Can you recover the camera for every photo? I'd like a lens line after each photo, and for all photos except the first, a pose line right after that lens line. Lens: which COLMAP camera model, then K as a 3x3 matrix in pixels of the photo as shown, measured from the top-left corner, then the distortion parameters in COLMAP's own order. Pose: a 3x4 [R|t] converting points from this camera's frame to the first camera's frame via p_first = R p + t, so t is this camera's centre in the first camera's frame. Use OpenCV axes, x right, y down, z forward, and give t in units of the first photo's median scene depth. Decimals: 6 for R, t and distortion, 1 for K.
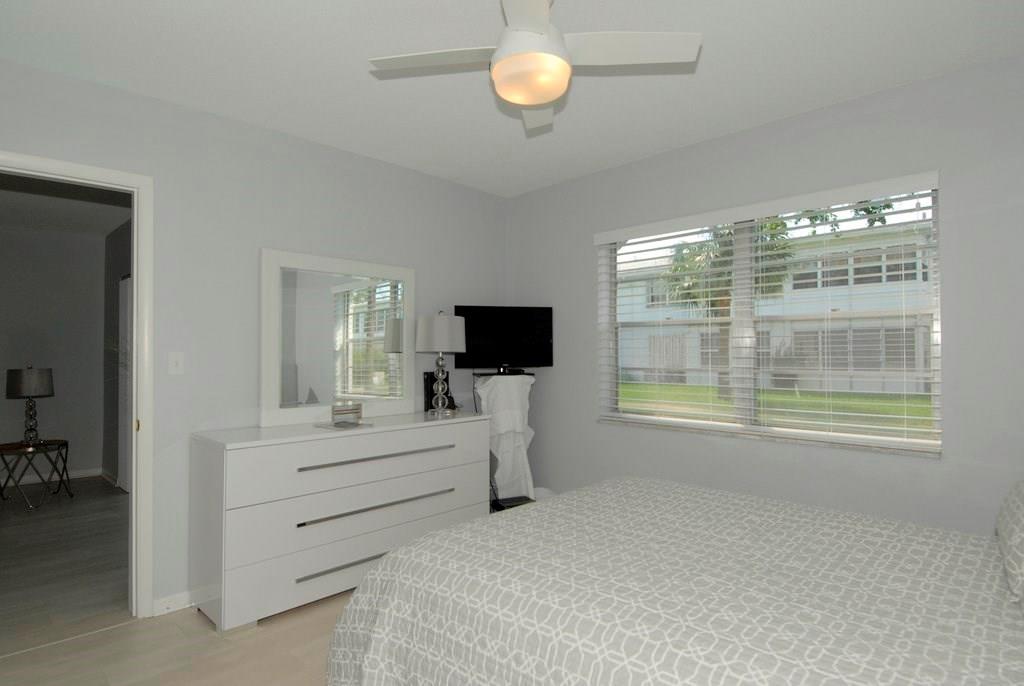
lens RADIAL K [[534.7, 0, 513.1], [0, 534.7, 345.8], [0, 0, 1]] dist [0.046511, -0.054636]
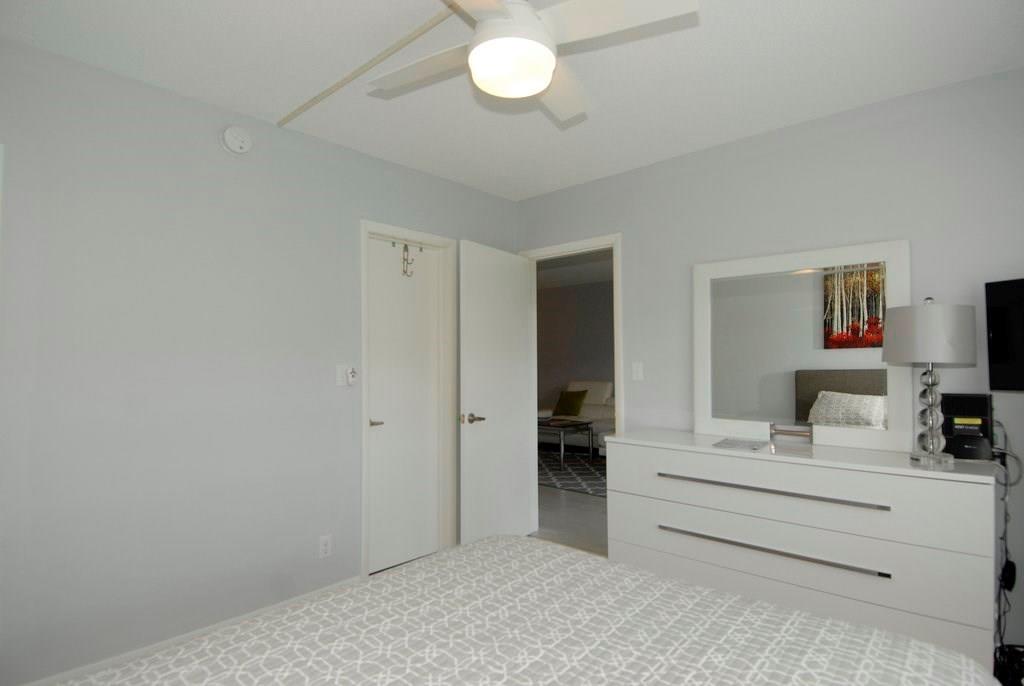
lens RADIAL K [[534.7, 0, 513.1], [0, 534.7, 345.8], [0, 0, 1]] dist [0.046511, -0.054636]
pose [[0.038168, -0.038242, -0.998539, 0.562698], [0.011859, 0.999214, -0.037815, 0.016108], [0.999201, -0.010399, 0.038592, 0.594212]]
